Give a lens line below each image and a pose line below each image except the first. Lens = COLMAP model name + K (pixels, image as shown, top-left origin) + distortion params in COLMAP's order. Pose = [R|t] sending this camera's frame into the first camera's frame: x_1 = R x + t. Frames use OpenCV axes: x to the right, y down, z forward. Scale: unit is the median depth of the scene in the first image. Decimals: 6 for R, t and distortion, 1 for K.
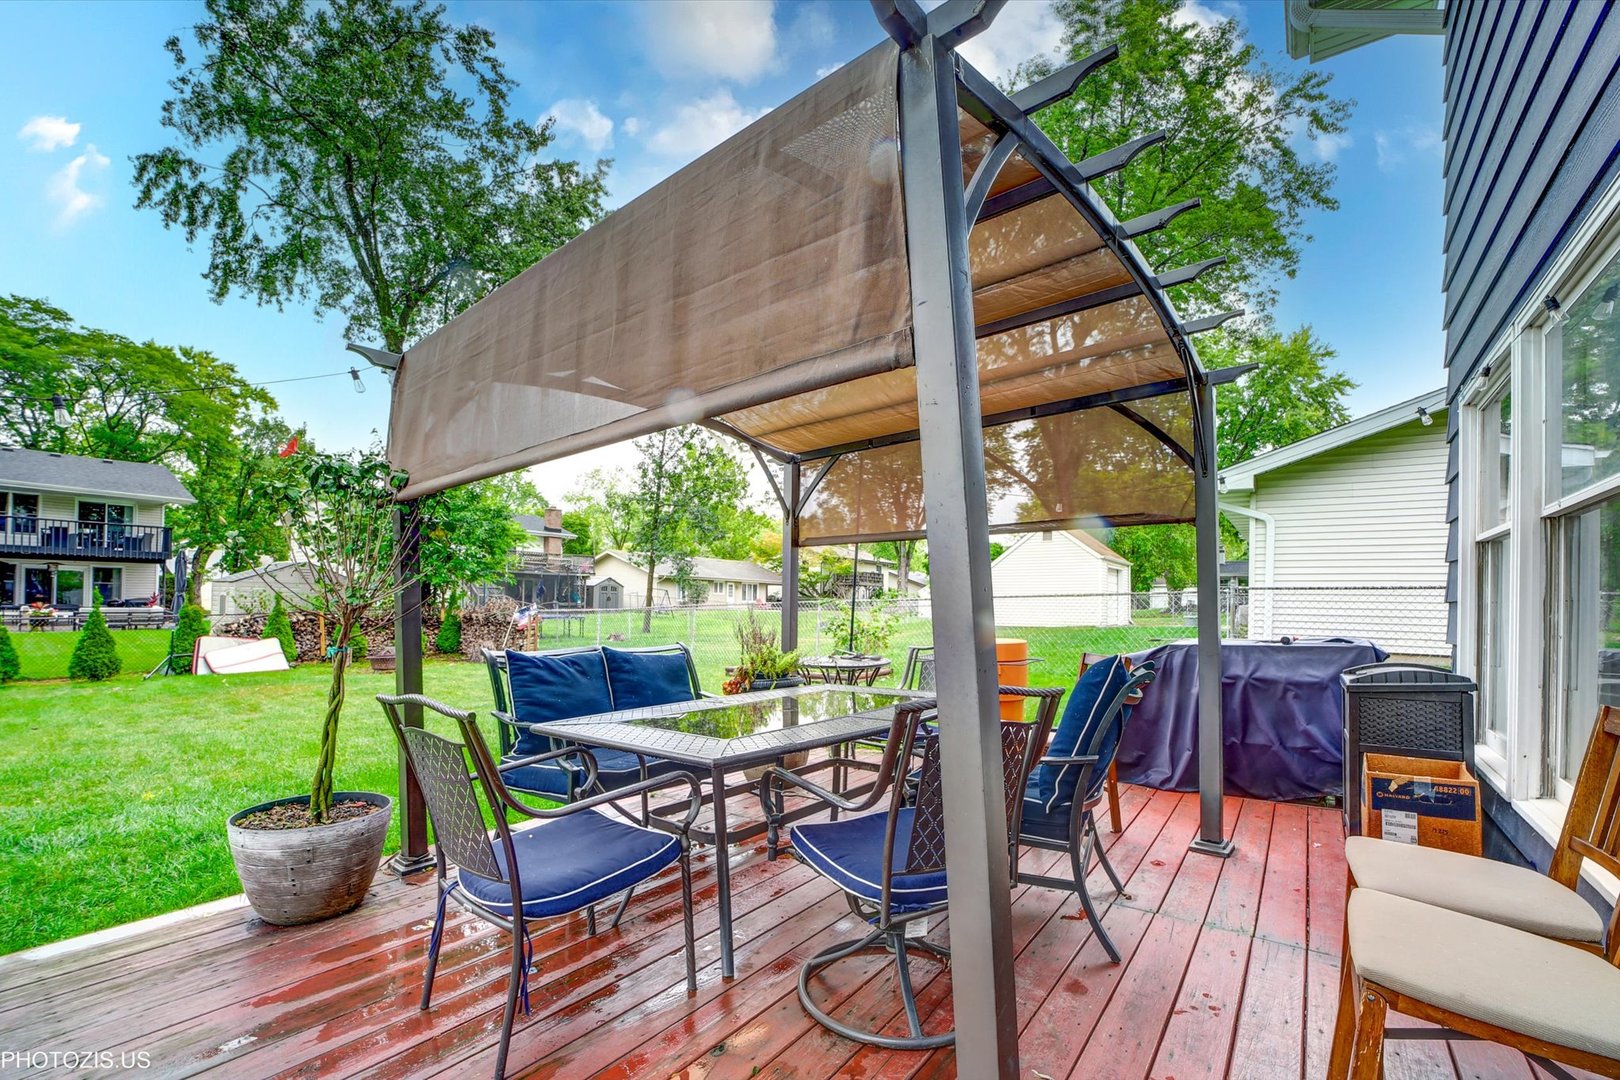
lens RADIAL K [[681.2, 0, 788.1], [0, 681.2, 596.4], [0, 0, 1]] dist [-0.012566, -0.000097]
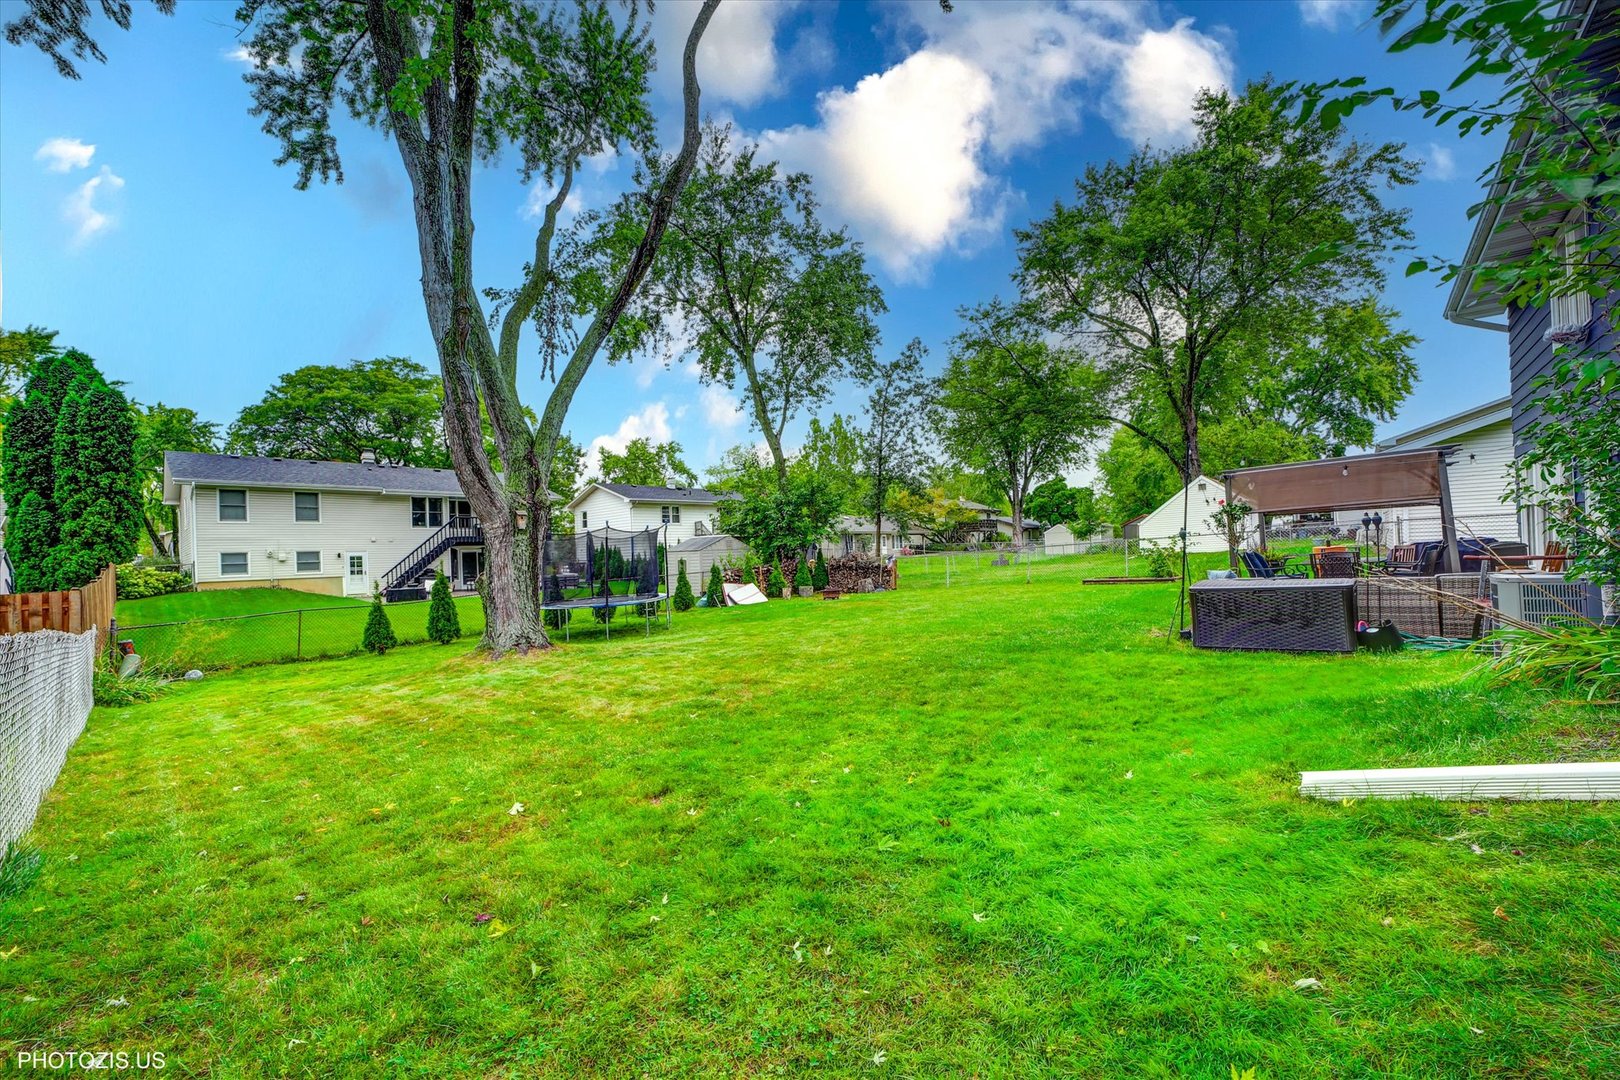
lens RADIAL K [[634.5, 0, 811.2], [0, 634.5, 544.0], [0, 0, 1]] dist [-0.001010, 0.000526]
pose [[0.996450, -0.059287, -0.059771, -0.365036], [0.058942, 0.998233, -0.007521, -0.008017], [0.060111, 0.003971, 0.998184, -0.363436]]
